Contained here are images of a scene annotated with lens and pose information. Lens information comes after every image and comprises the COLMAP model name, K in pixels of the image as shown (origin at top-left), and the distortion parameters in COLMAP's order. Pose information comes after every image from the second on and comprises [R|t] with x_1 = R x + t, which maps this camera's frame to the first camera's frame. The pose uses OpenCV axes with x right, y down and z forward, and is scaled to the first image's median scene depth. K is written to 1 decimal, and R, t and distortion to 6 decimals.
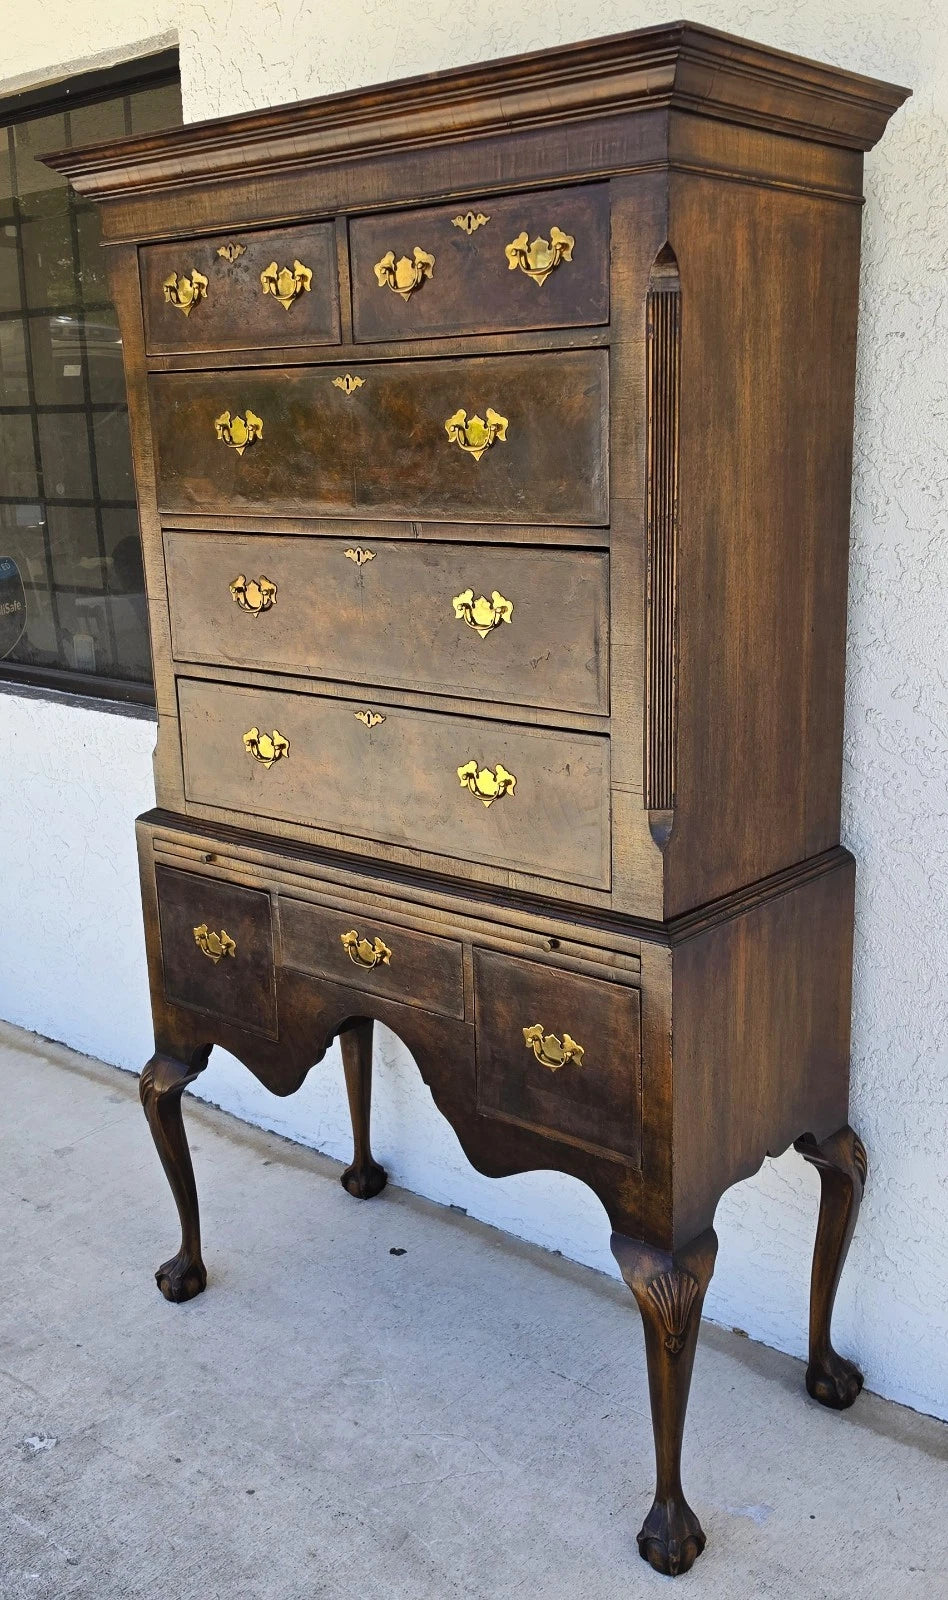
lens RADIAL K [[1553.0, 0, 510.9], [0, 1553.0, 829.5], [0, 0, 1]] dist [0.080539, 0.000000]
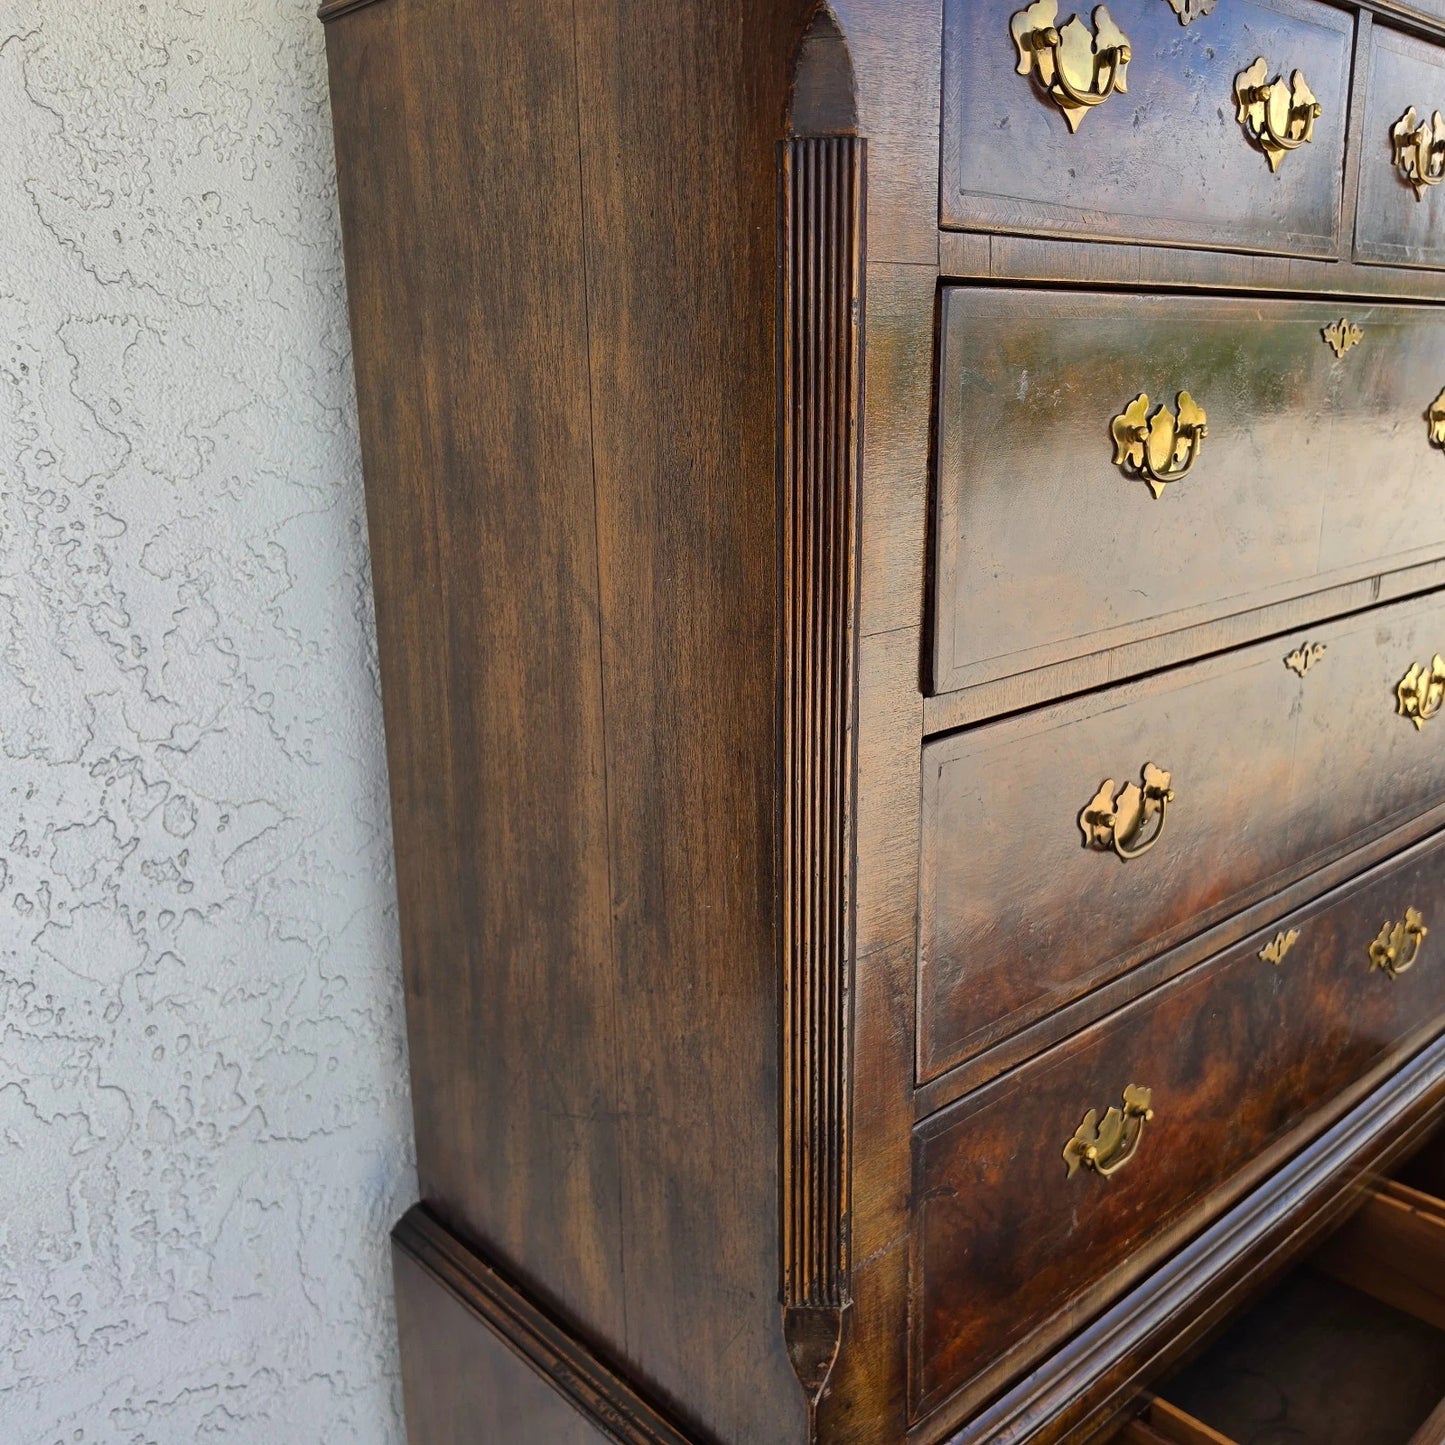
lens RADIAL K [[1352.0, 0, 720.4], [0, 1352.0, 731.9], [0, 0, 1]] dist [0.027165, 0.000000]
pose [[0.138400, -0.235217, 0.962039, -0.567752], [0.268337, 0.943958, 0.192193, -0.290967], [-0.953331, 0.231551, 0.193761, 1.093275]]
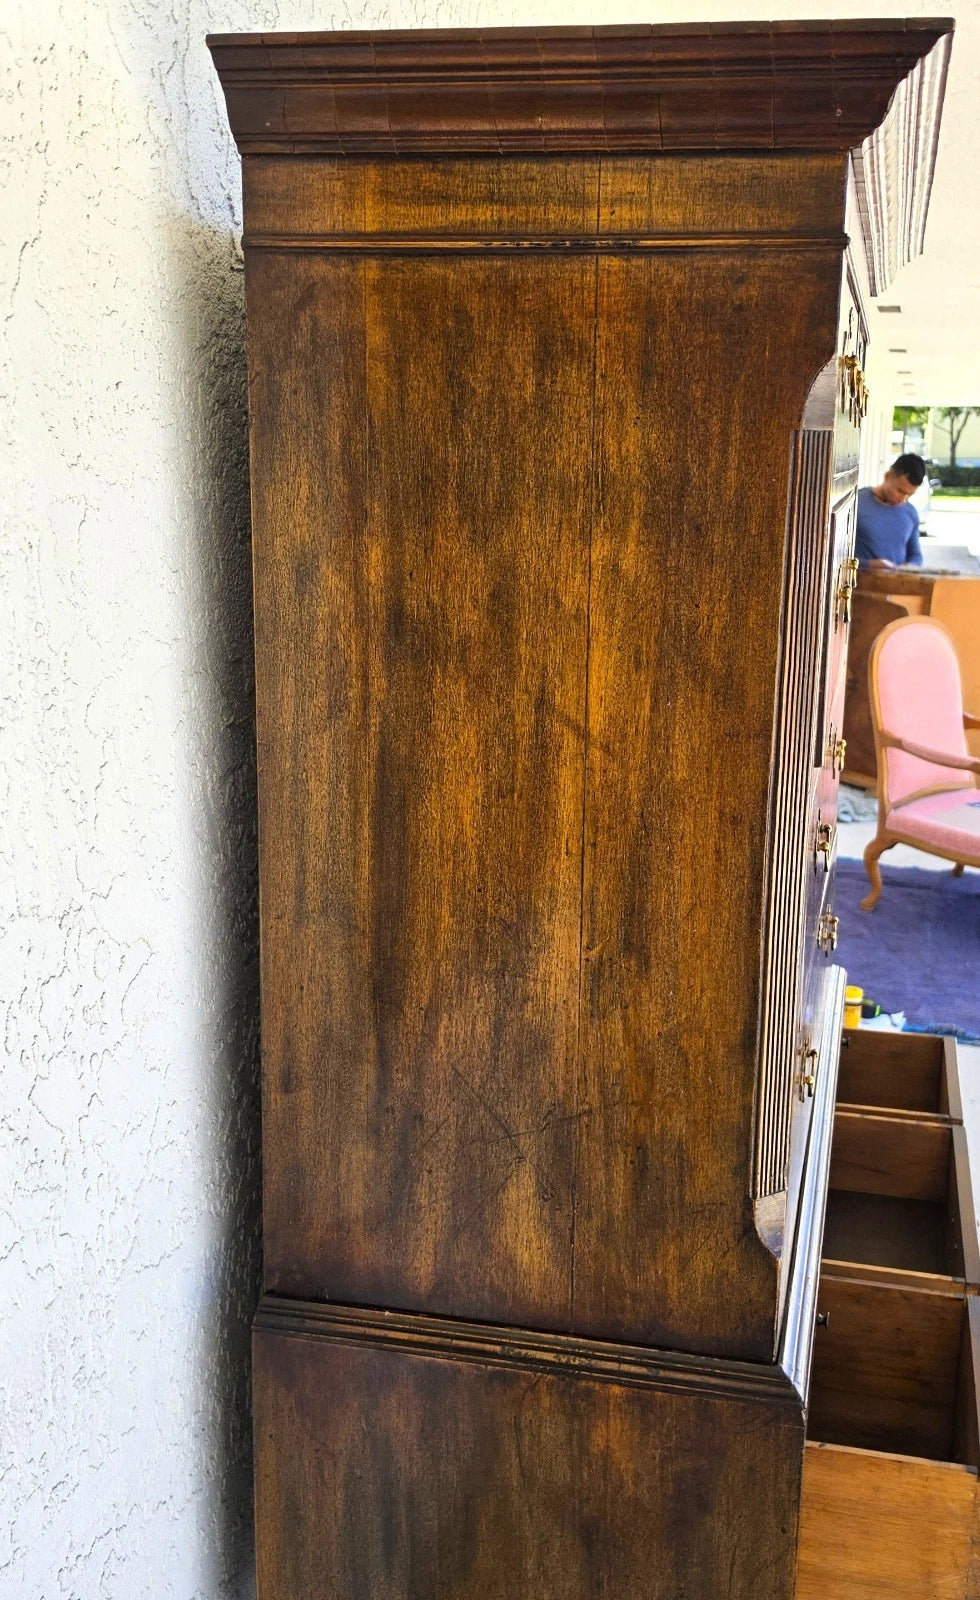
lens RADIAL K [[1521.1, 0, 570.1], [0, 1521.1, 799.8], [0, 0, 1]] dist [0.049812, 0.000000]
pose [[-0.475089, -0.182244, 0.860859, -0.691620], [0.217424, 0.923670, 0.315533, -0.410135], [-0.852653, 0.337078, -0.399201, 1.411790]]
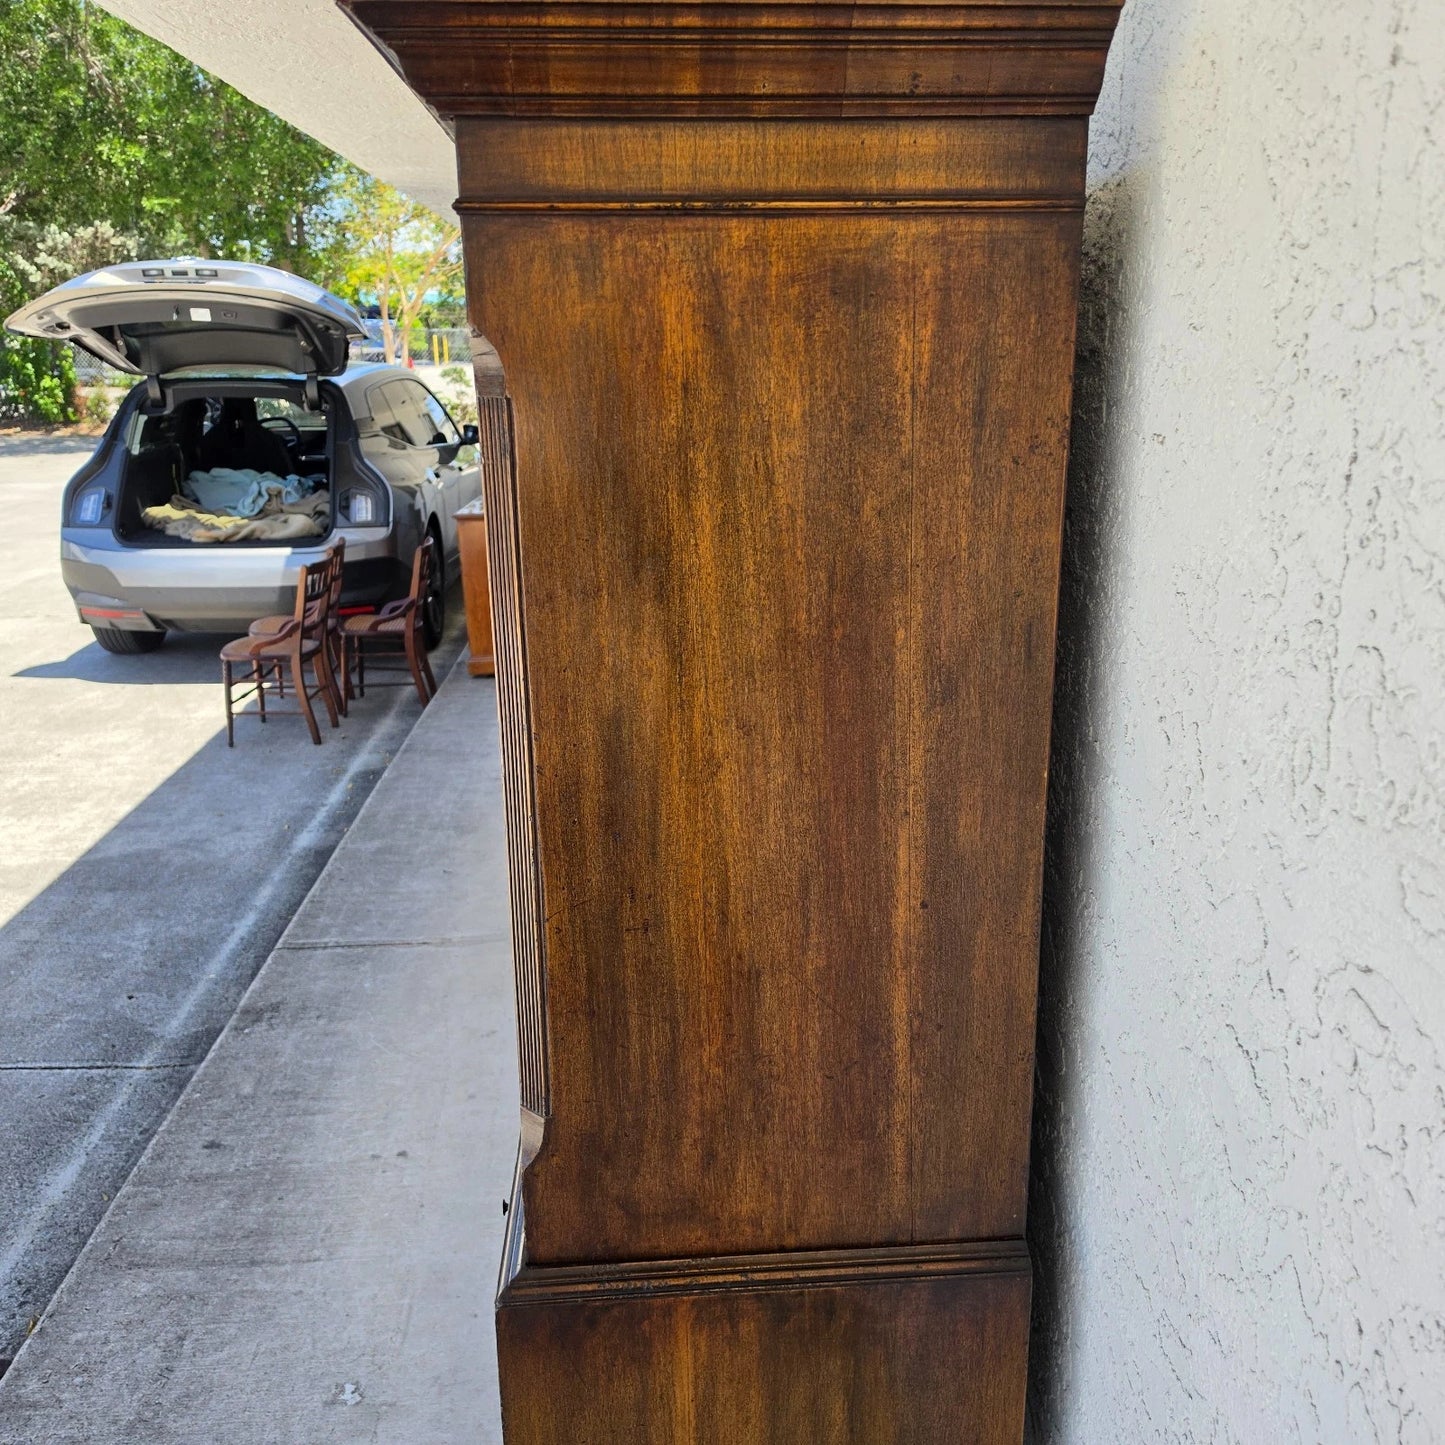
lens RADIAL K [[1352.0, 0, 713.5], [0, 1352.0, 737.5], [0, 0, 1]] dist [0.027165, 0.000000]
pose [[0.691757, 0.214237, -0.689619, 0.474104], [-0.186913, 0.975554, 0.115573, -0.231459], [0.697521, 0.048951, 0.714890, 0.540100]]
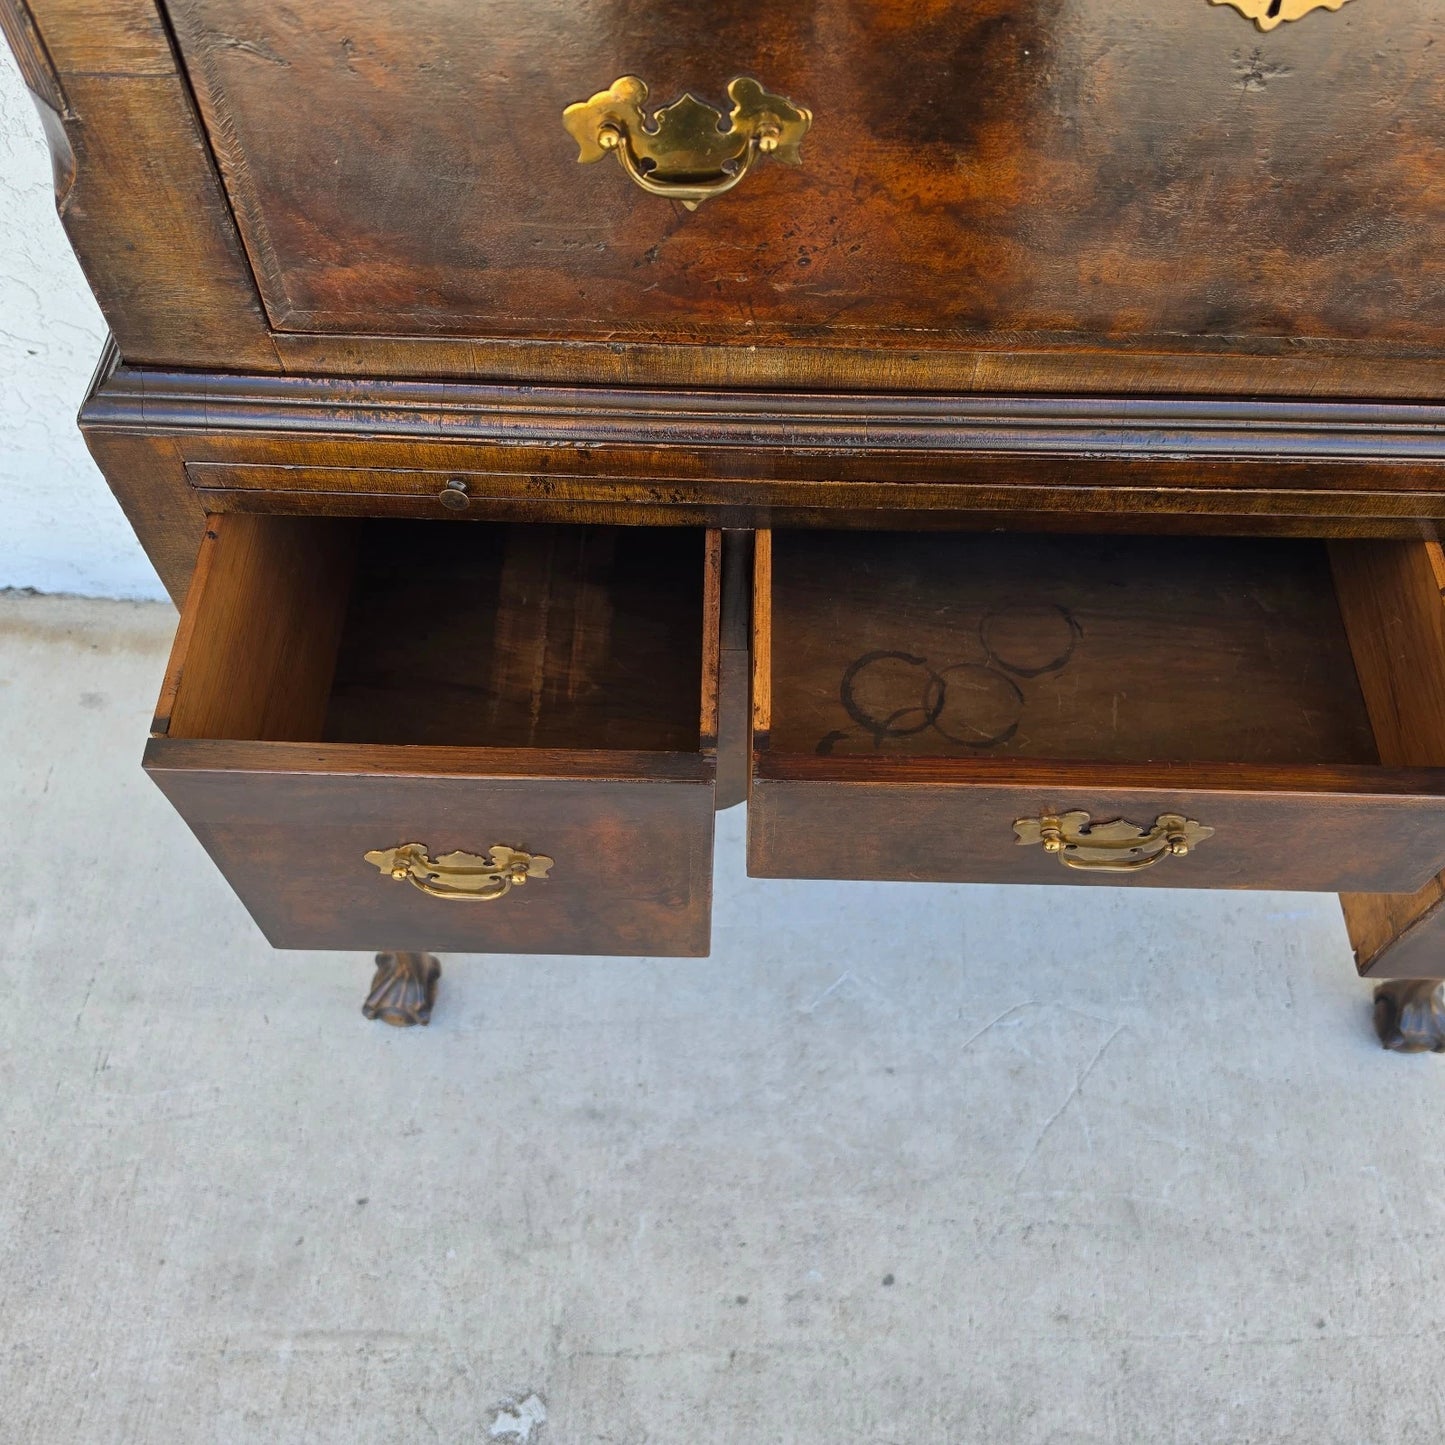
lens RADIAL K [[1352.0, 0, 724.8], [0, 1352.0, 718.0], [0, 0, 1]] dist [0.027165, 0.000000]
pose [[0.773317, -0.520226, 0.362417, -0.320789], [0.128697, 0.688517, 0.713710, -0.168620], [-0.620820, -0.505282, 0.599393, 0.869947]]
